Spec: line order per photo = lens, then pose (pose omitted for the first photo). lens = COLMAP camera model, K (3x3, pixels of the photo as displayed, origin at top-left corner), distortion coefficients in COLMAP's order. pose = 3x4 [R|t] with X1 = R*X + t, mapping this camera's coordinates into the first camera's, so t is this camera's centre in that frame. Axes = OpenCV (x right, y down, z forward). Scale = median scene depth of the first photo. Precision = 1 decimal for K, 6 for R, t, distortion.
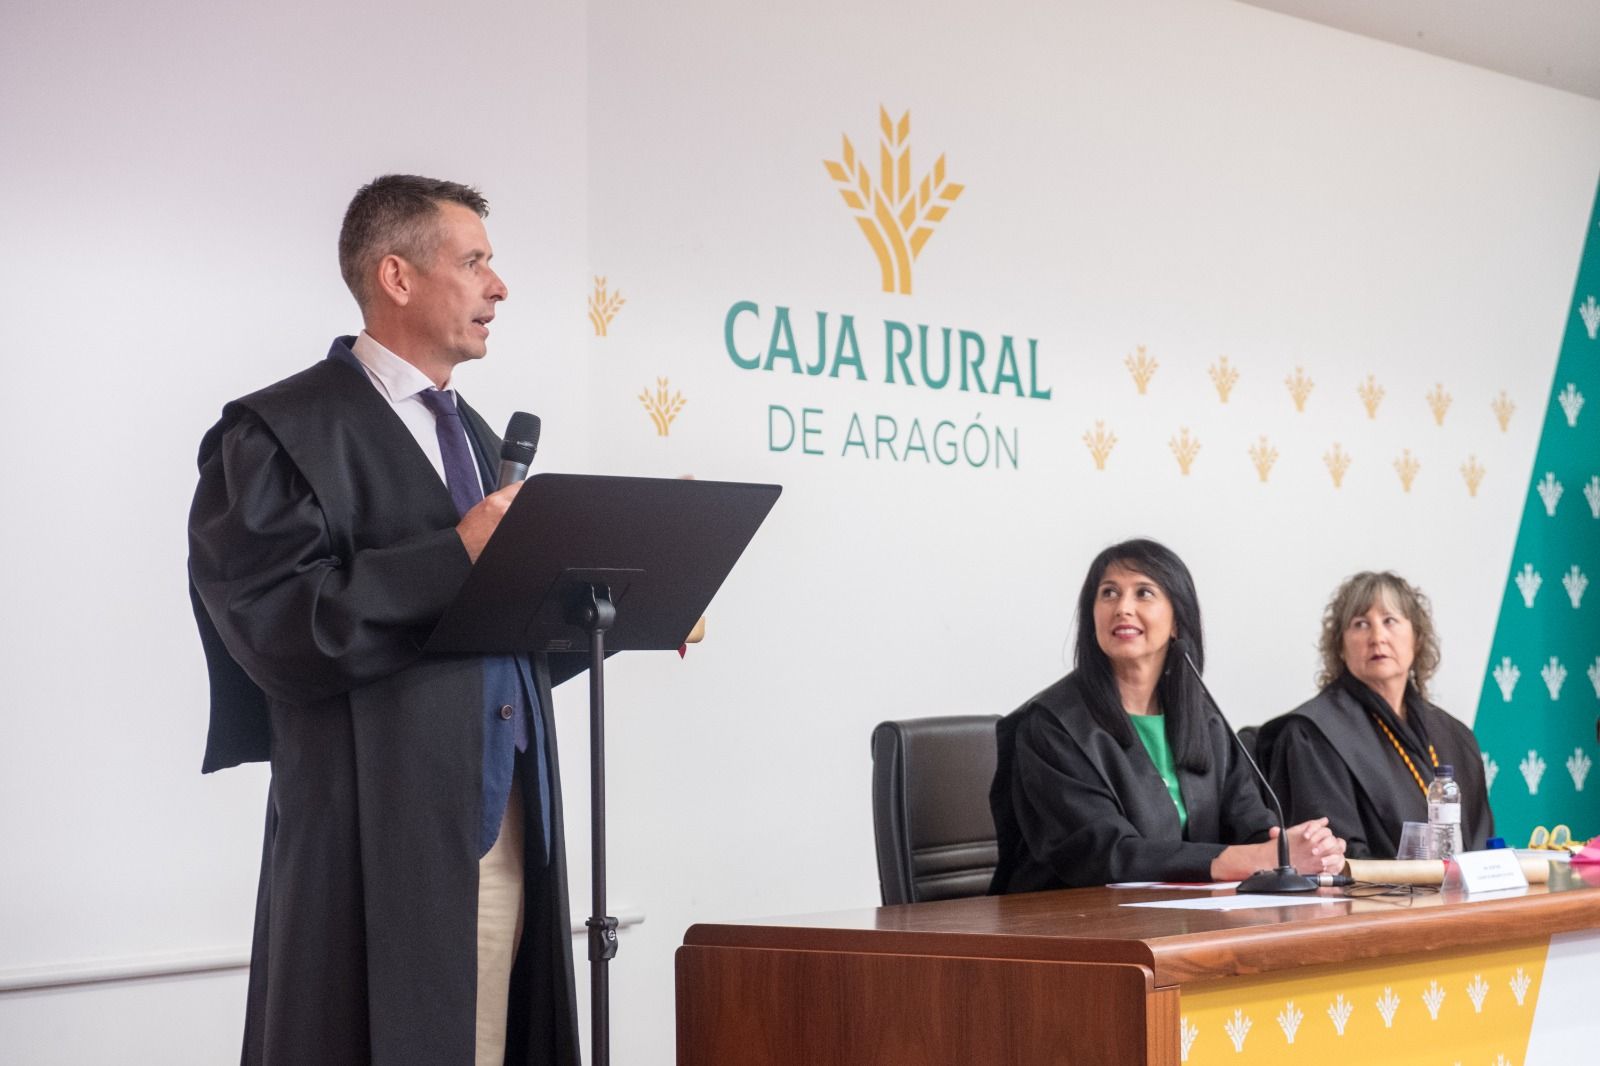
lens RADIAL K [[3330.8, 0, 895.5], [0, 3330.8, 584.5], [0, 0, 1]] dist [0.160682, 0.000000]
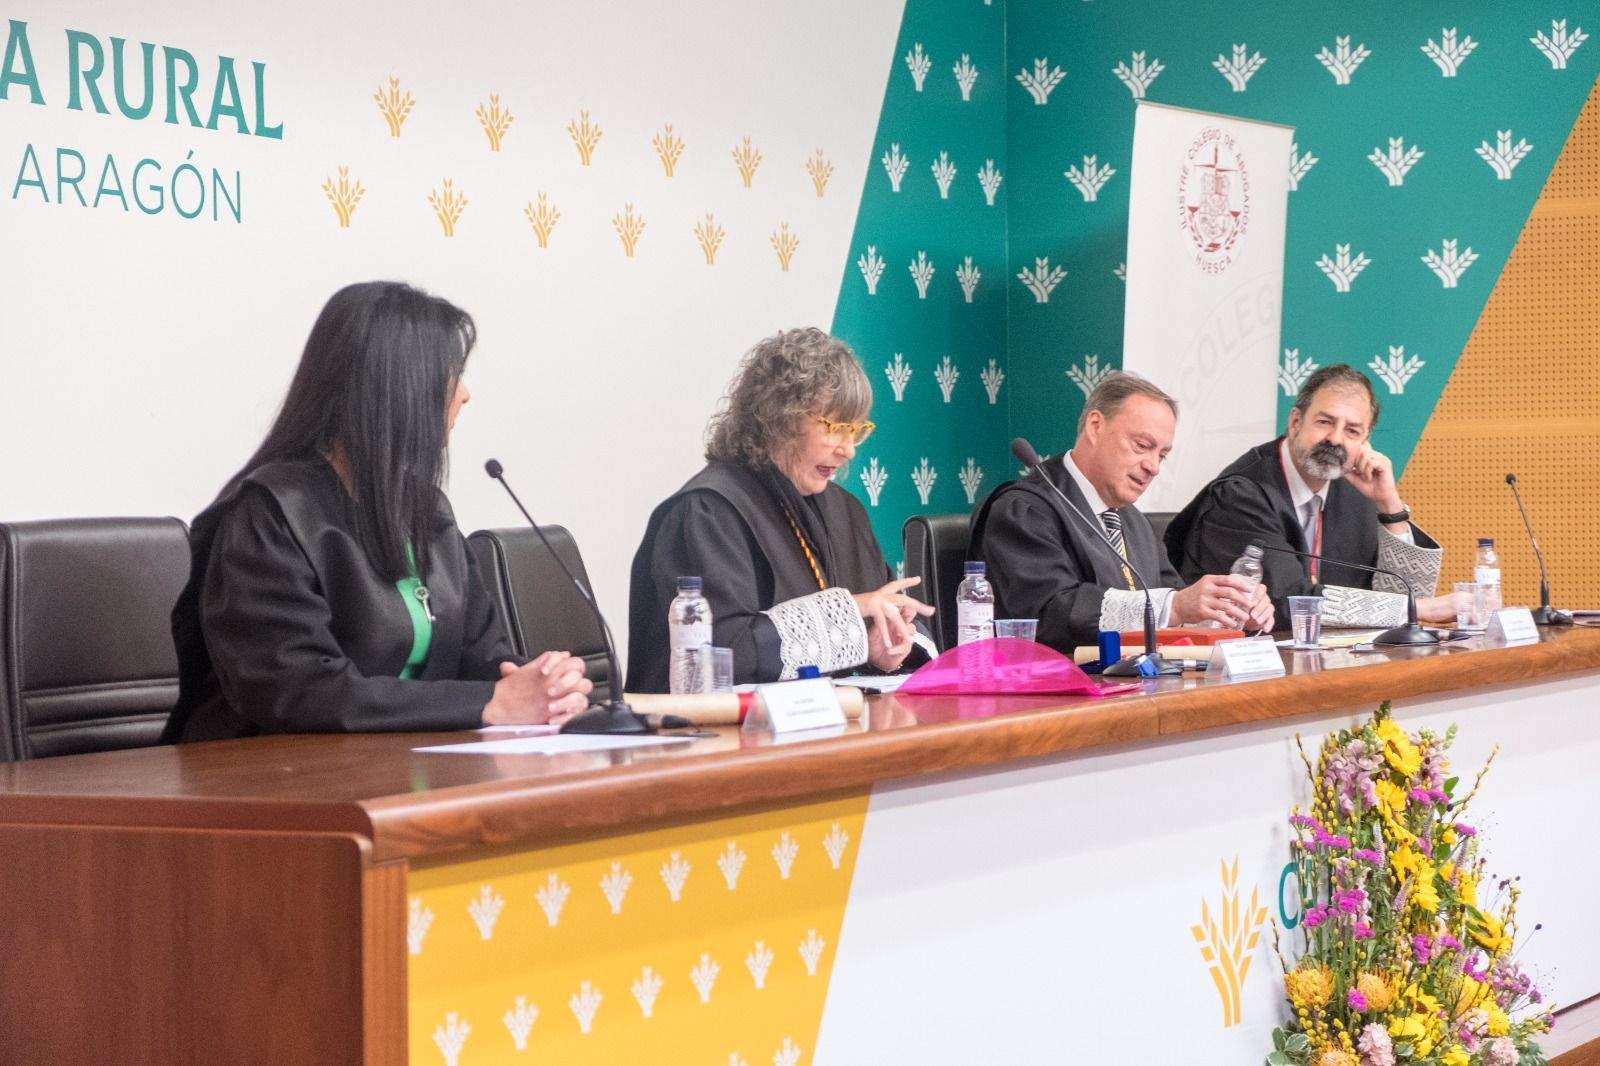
lens RADIAL K [[3668.1, 0, 831.6], [0, 3668.1, 593.7], [0, 0, 1]] dist [0.219202, 0.000000]
pose [[0.983181, -0.003480, 0.182601, 0.013935], [-0.006700, 0.998458, 0.055101, 0.005864], [-0.182511, -0.055398, 0.981642, 0.079799]]
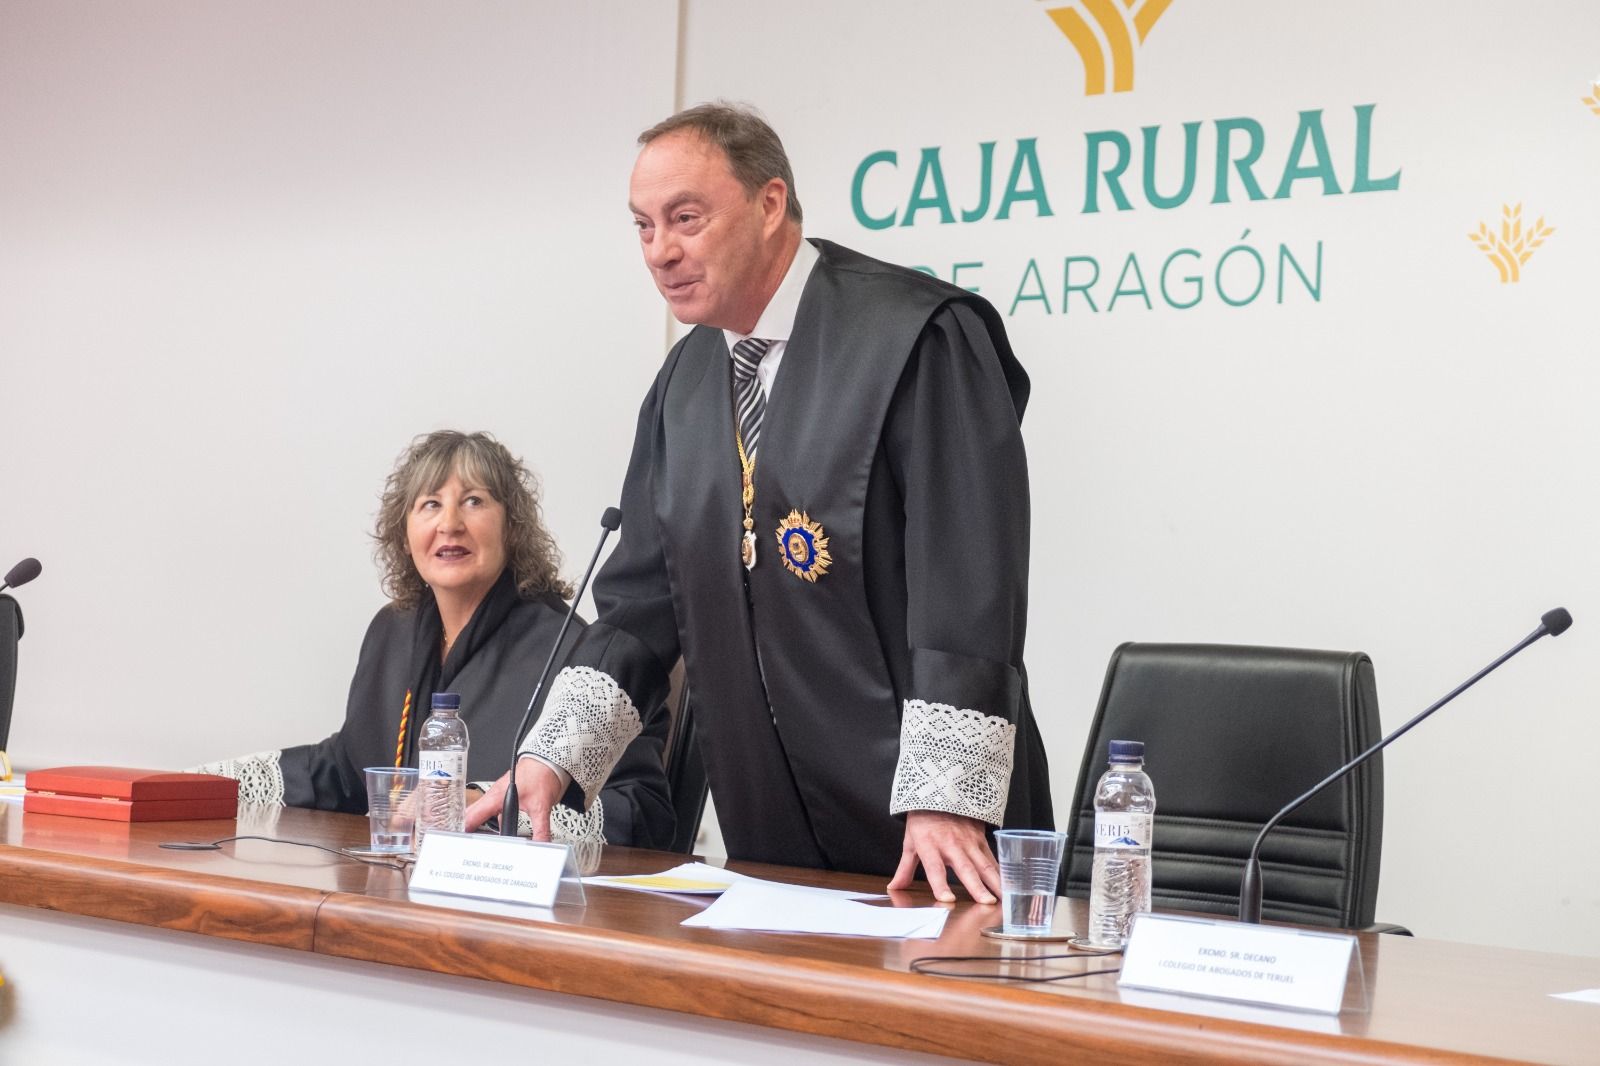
lens RADIAL K [[3134.1, 0, 825.4], [0, 3134.1, 532.3], [0, 0, 1]] dist [0.110354, 0.000000]
pose [[-0.085046, -0.015882, -0.996250, 0.735389], [-0.006993, 0.999858, -0.015343, 0.025475], [0.996353, 0.005662, -0.085145, 1.012532]]
